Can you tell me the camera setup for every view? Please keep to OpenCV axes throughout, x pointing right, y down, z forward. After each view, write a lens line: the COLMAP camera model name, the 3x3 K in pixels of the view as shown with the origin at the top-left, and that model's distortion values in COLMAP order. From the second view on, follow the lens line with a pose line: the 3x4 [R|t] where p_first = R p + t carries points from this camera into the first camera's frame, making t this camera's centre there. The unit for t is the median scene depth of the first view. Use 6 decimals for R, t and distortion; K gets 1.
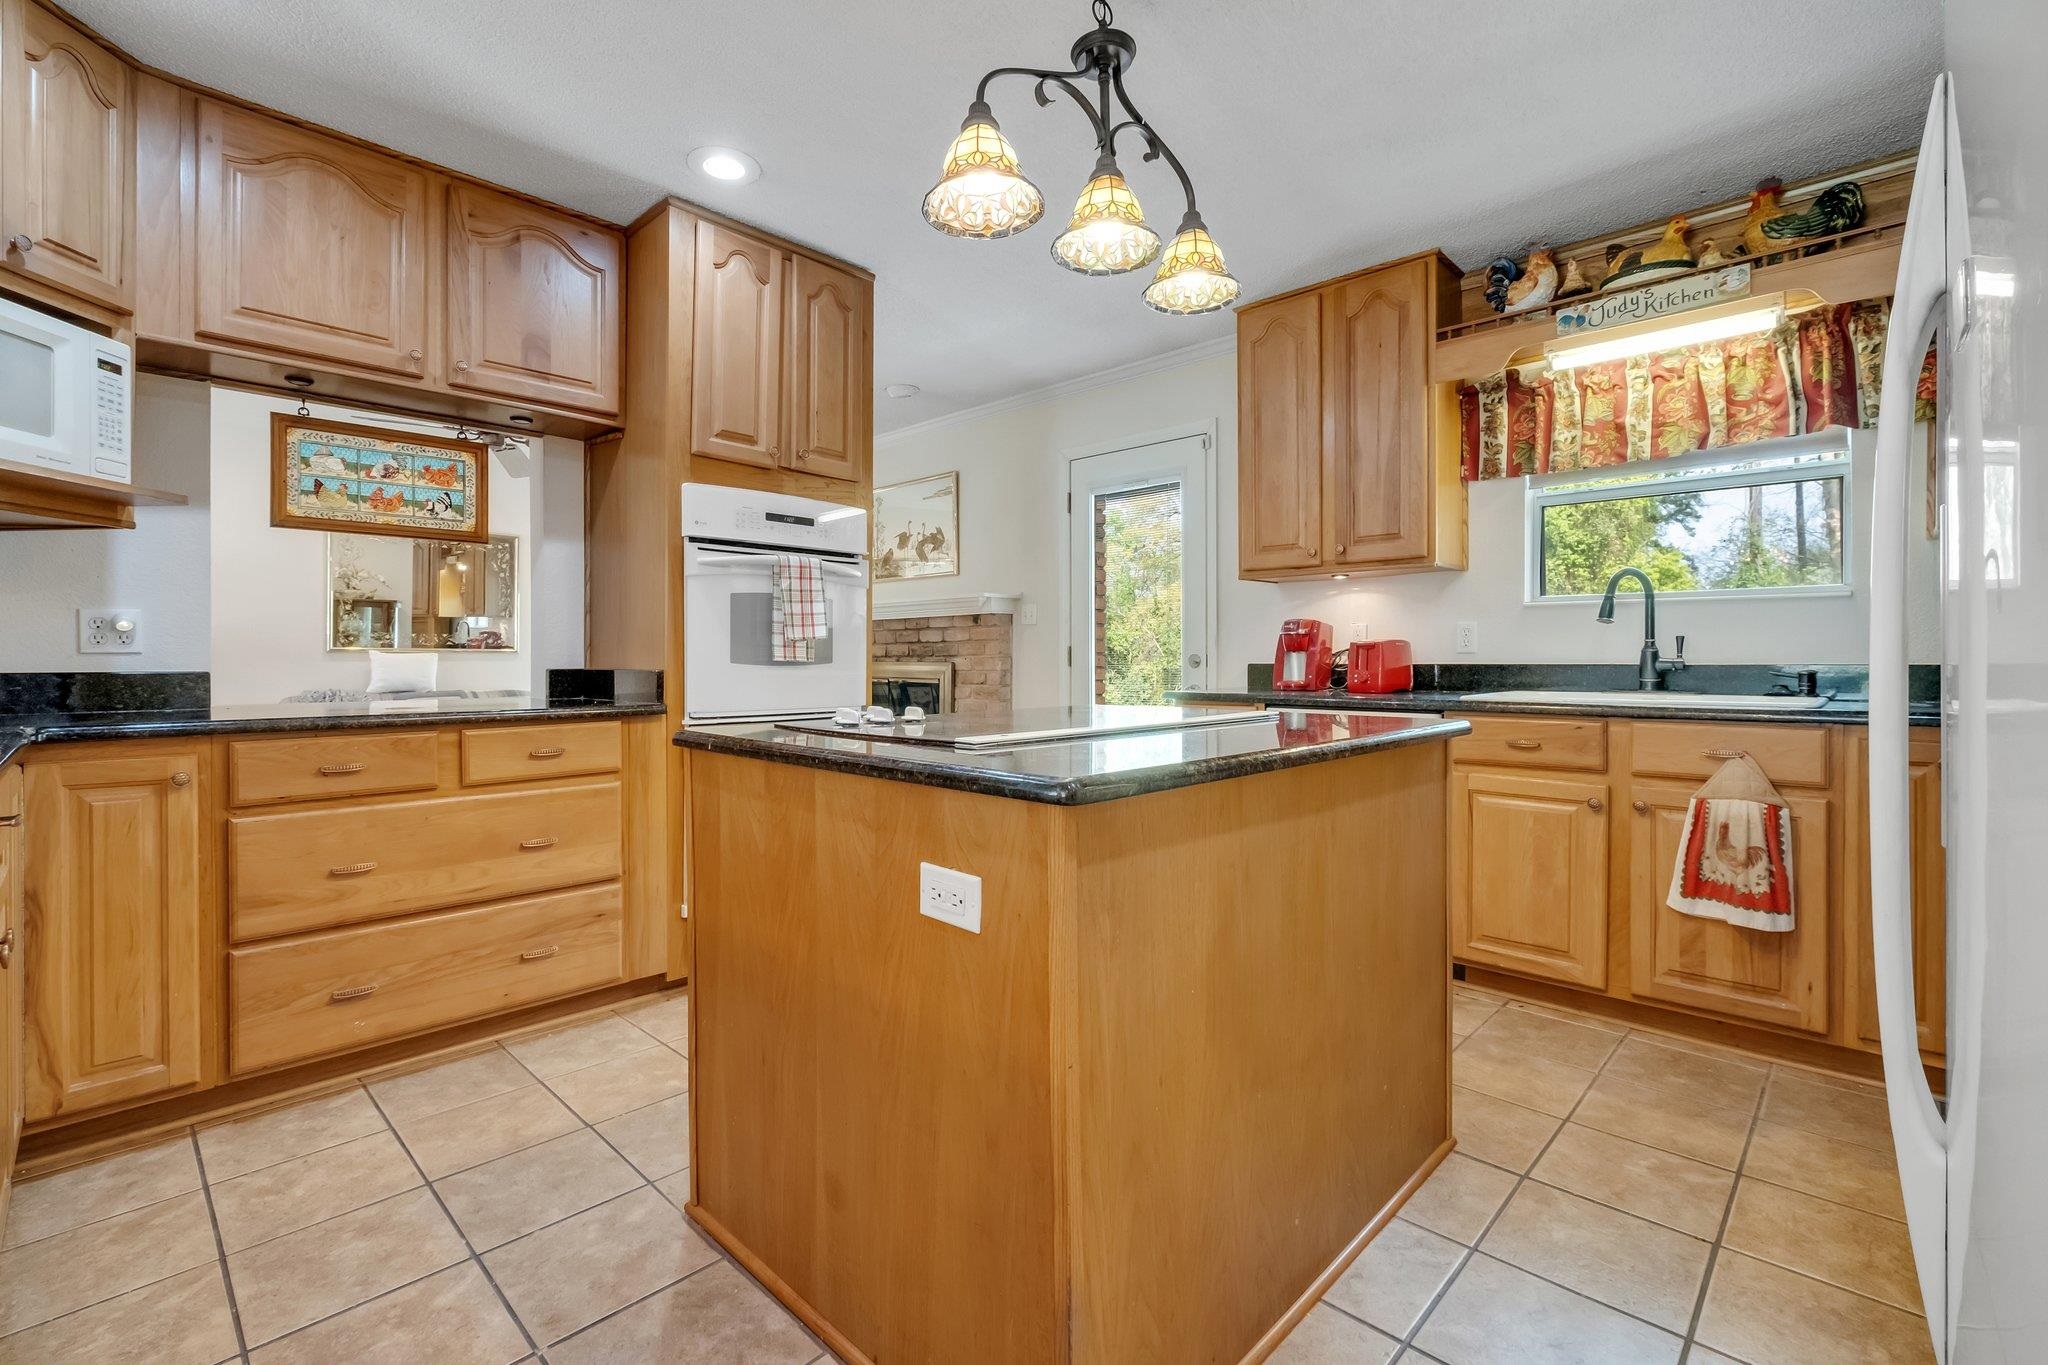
lens RADIAL K [[902.3, 0, 1025.7], [0, 902.3, 665.9], [0, 0, 1]] dist [-0.009055, 0.001776]
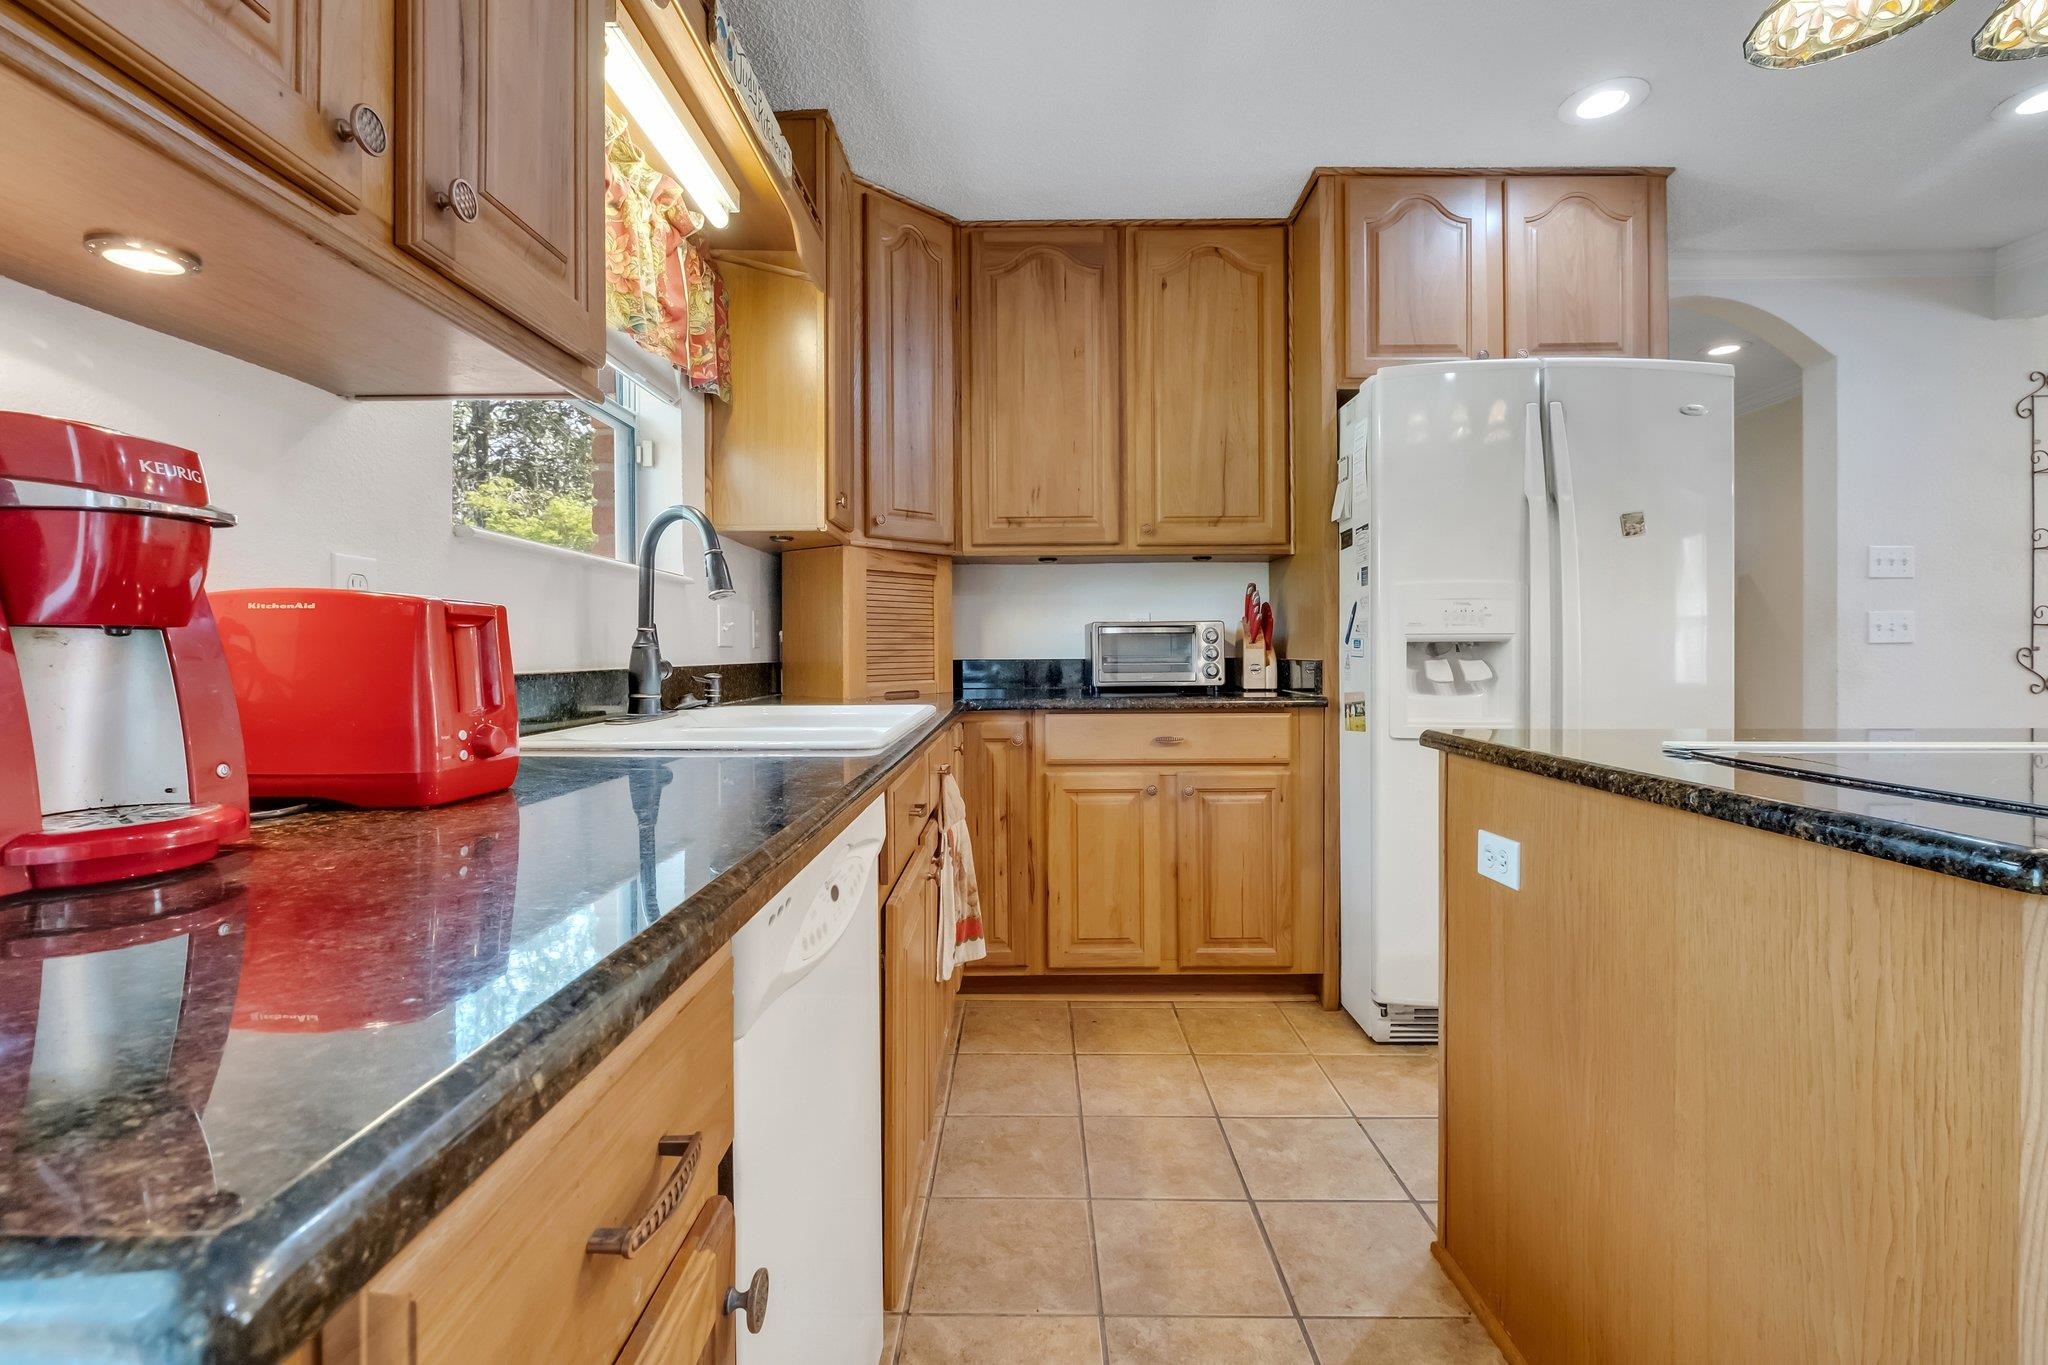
lens RADIAL K [[902.3, 0, 1011.4], [0, 902.3, 656.1], [0, 0, 1]] dist [-0.009055, 0.001776]
pose [[-0.683990, 0.001916, 0.729489, 0.095938], [0.011507, 0.999900, 0.008162, -0.012395], [-0.729401, 0.013977, -0.683944, 1.223870]]
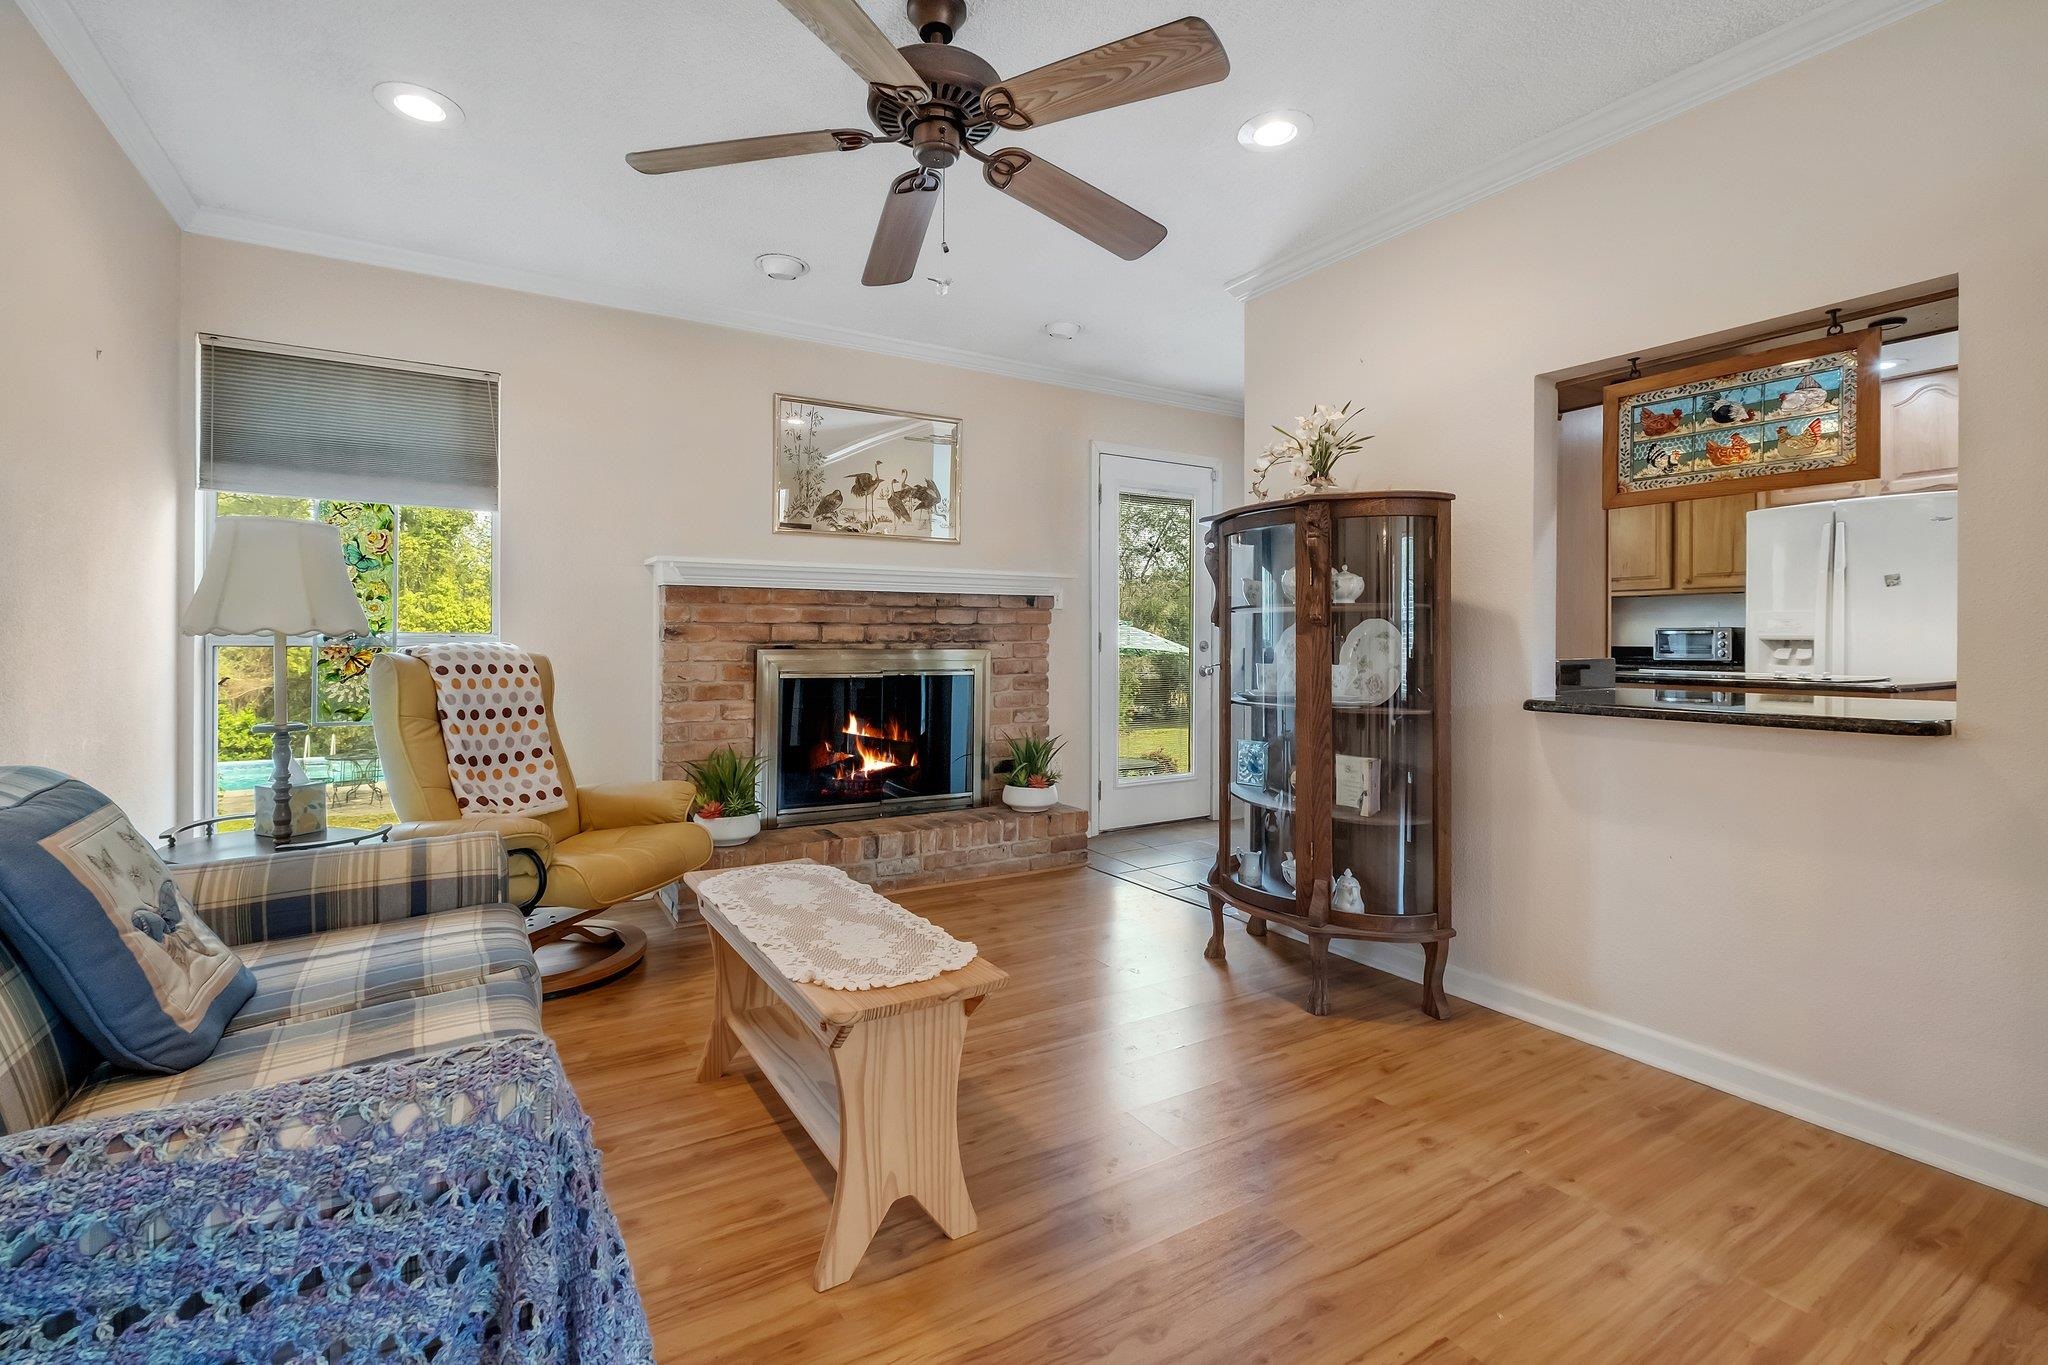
lens RADIAL K [[902.3, 0, 1028.7], [0, 902.3, 638.3], [0, 0, 1]] dist [-0.009055, 0.001776]
pose [[0.256759, 0.000585, 0.966475, -1.571611], [0.005538, 0.999983, -0.002076, -0.021651], [-0.966460, 0.005885, 0.256751, 1.318604]]
